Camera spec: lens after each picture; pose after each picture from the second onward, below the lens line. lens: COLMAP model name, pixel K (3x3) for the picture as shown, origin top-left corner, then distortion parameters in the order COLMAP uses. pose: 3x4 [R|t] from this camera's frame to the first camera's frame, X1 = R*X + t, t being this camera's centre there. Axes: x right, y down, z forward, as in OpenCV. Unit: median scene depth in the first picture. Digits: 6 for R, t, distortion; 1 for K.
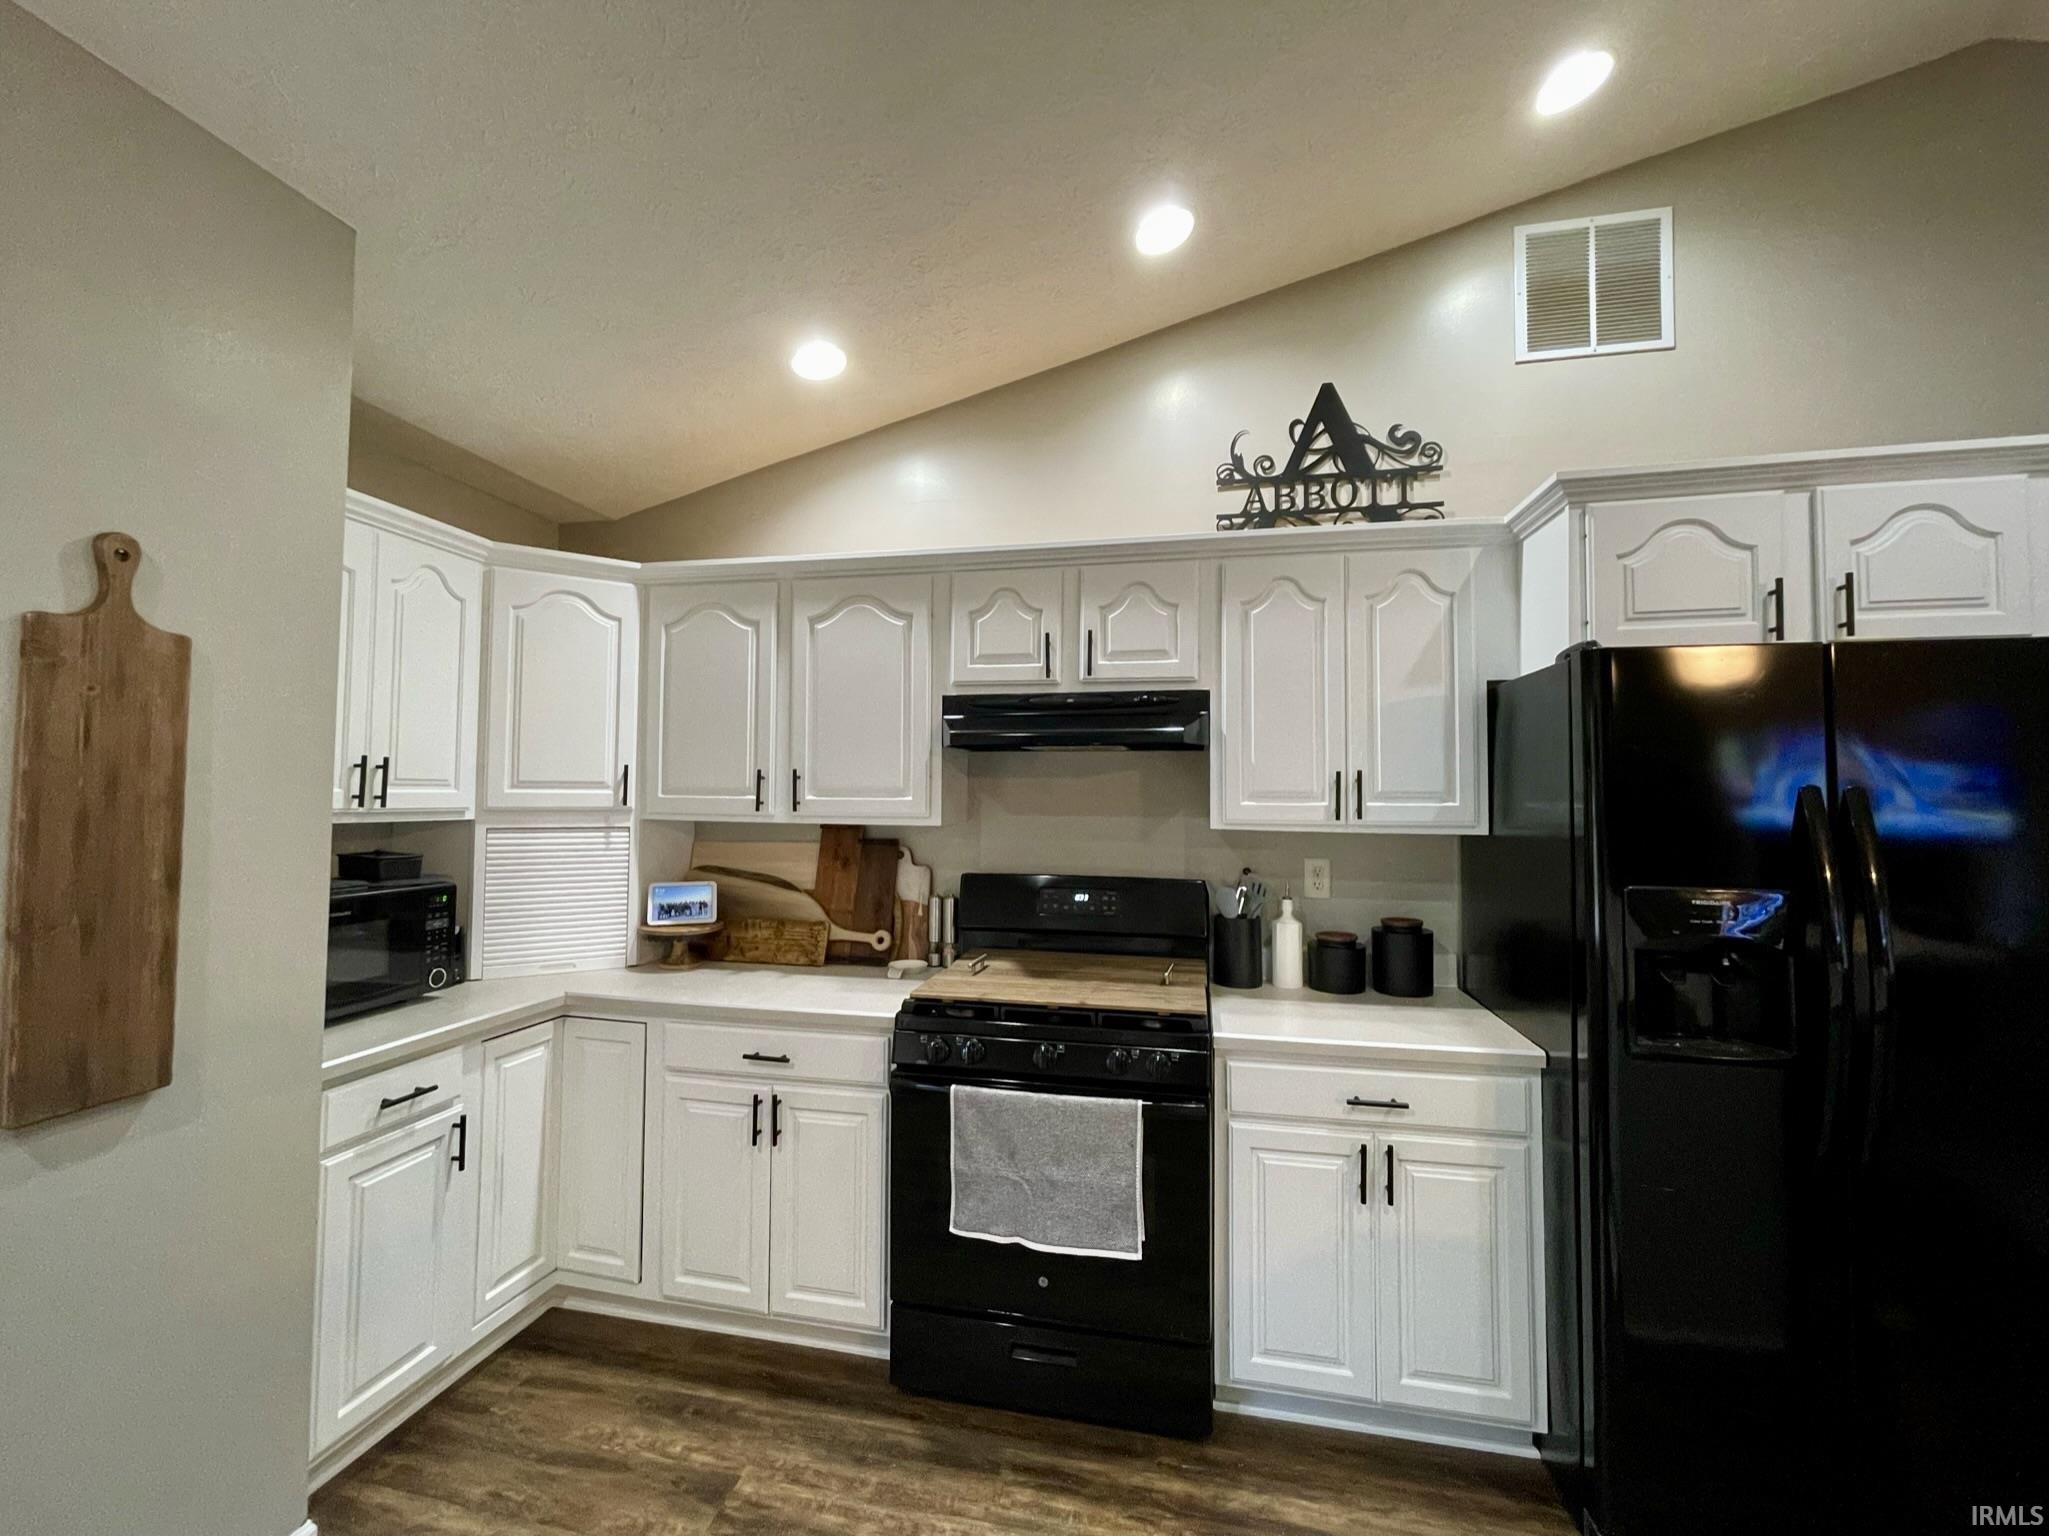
lens RADIAL K [[815.4, 0, 1024.5], [0, 815.4, 768.0], [0, 0, 1]] dist [-0.006345, 0.000157]
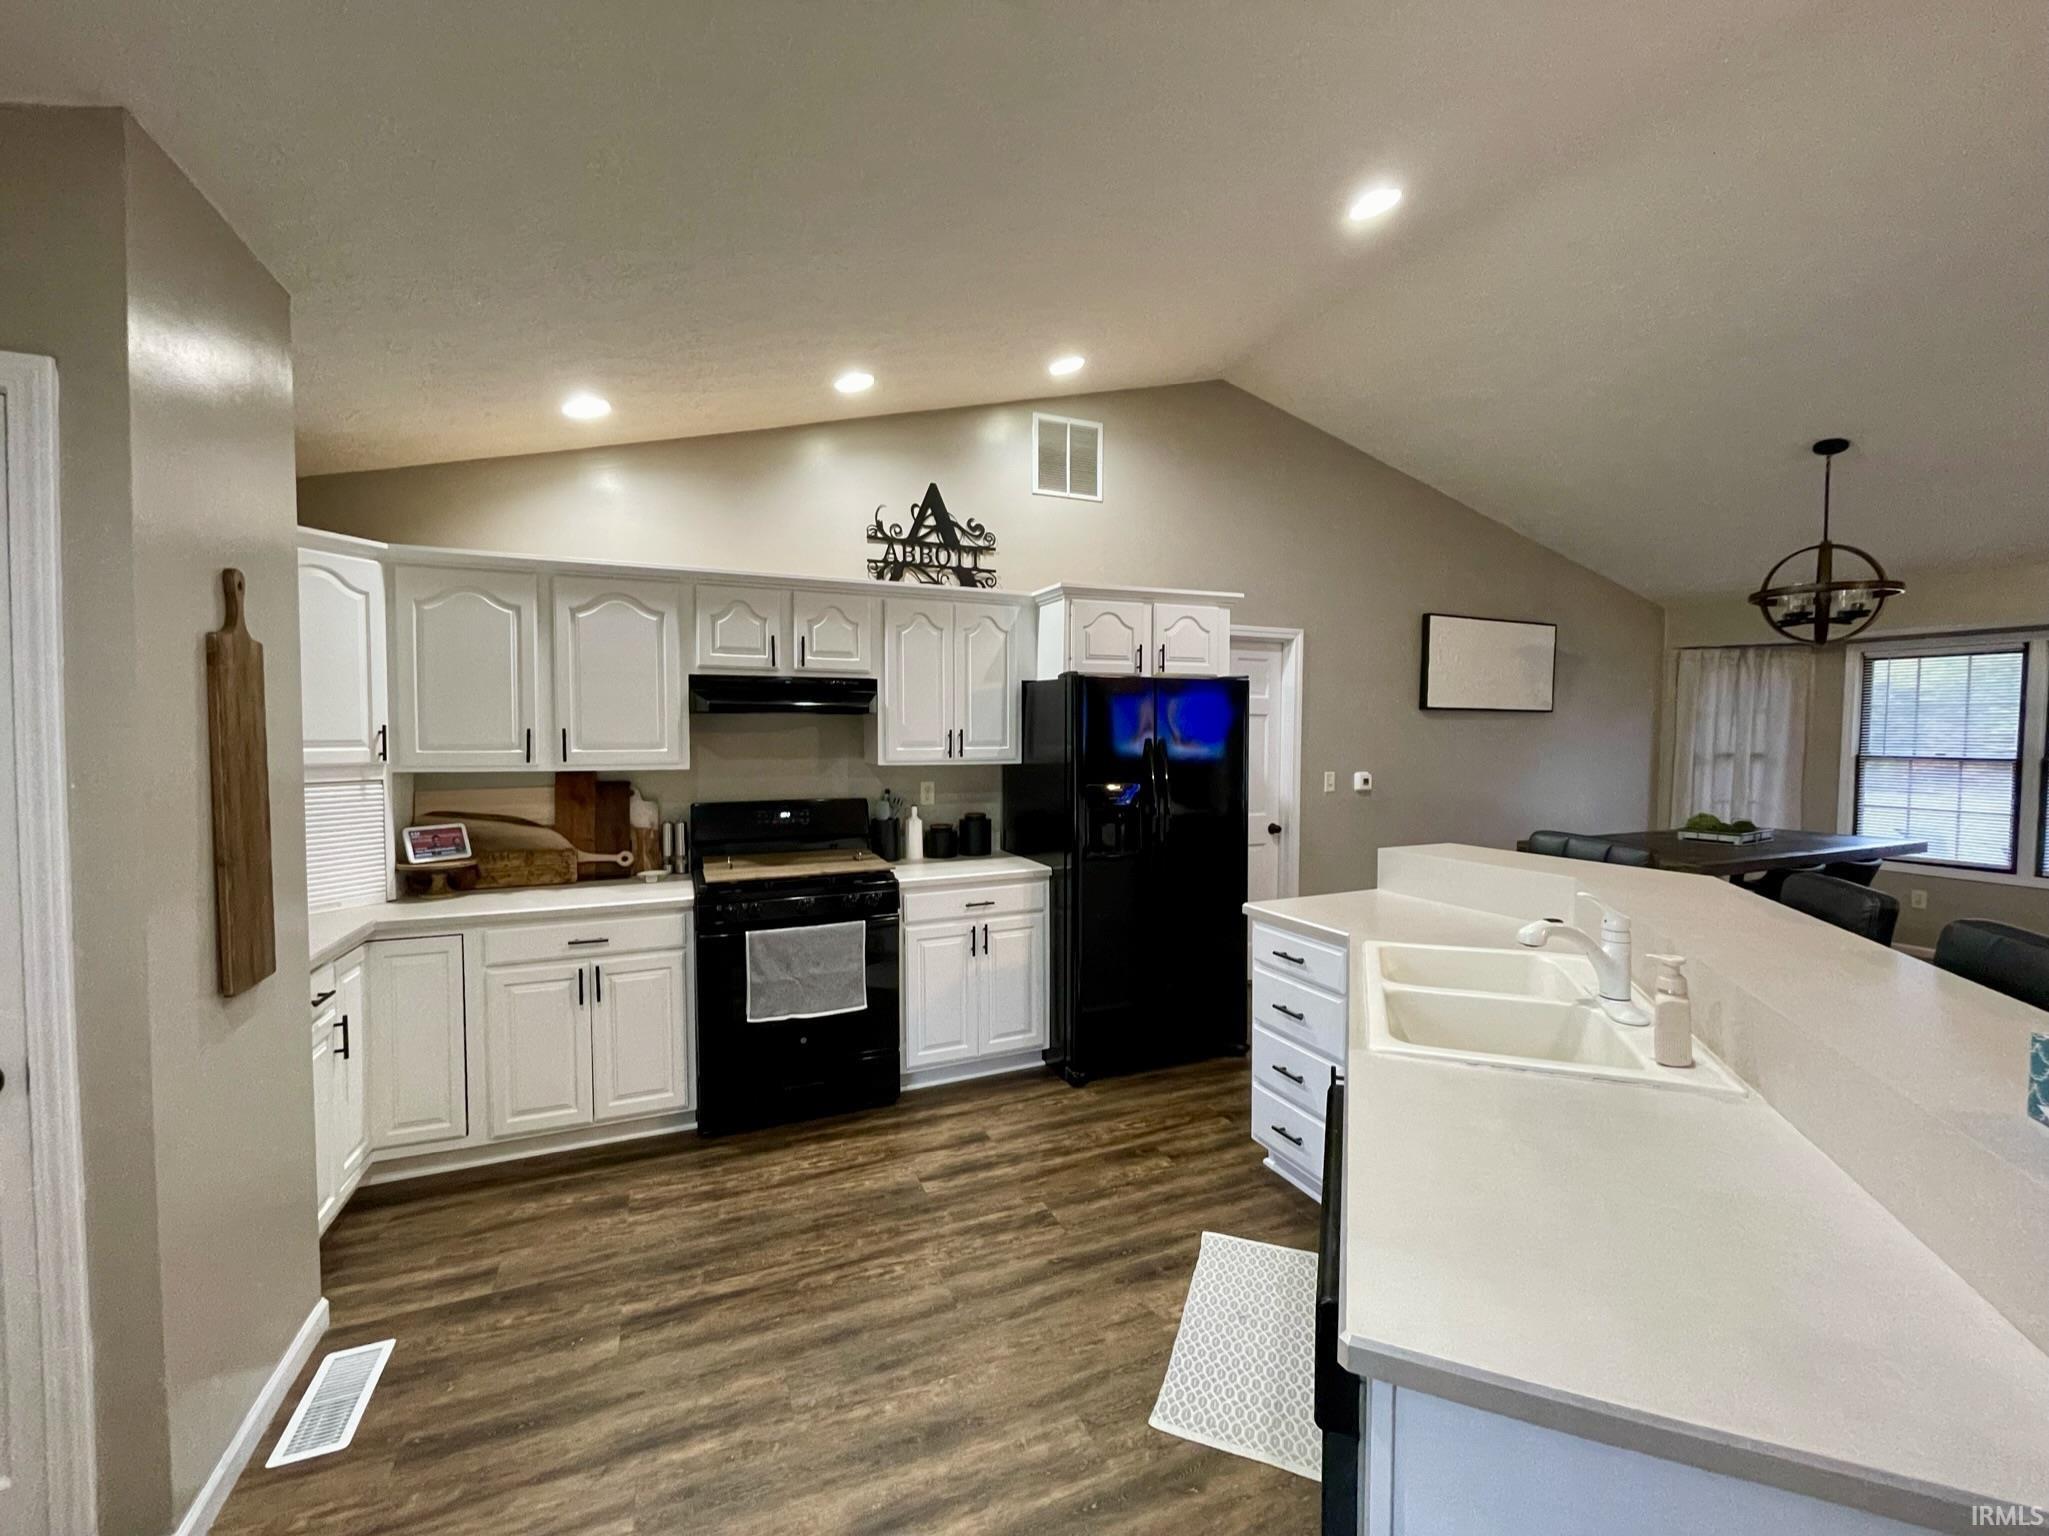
lens RADIAL K [[826.4, 0, 1024.5], [0, 826.4, 768.0], [0, 0, 1]] dist [0.001183, 0.000066]
pose [[0.816913, -0.032835, 0.575826, -0.452995], [-0.012287, 0.997161, 0.074293, -0.042979], [-0.576630, -0.067766, 0.814190, -0.480318]]
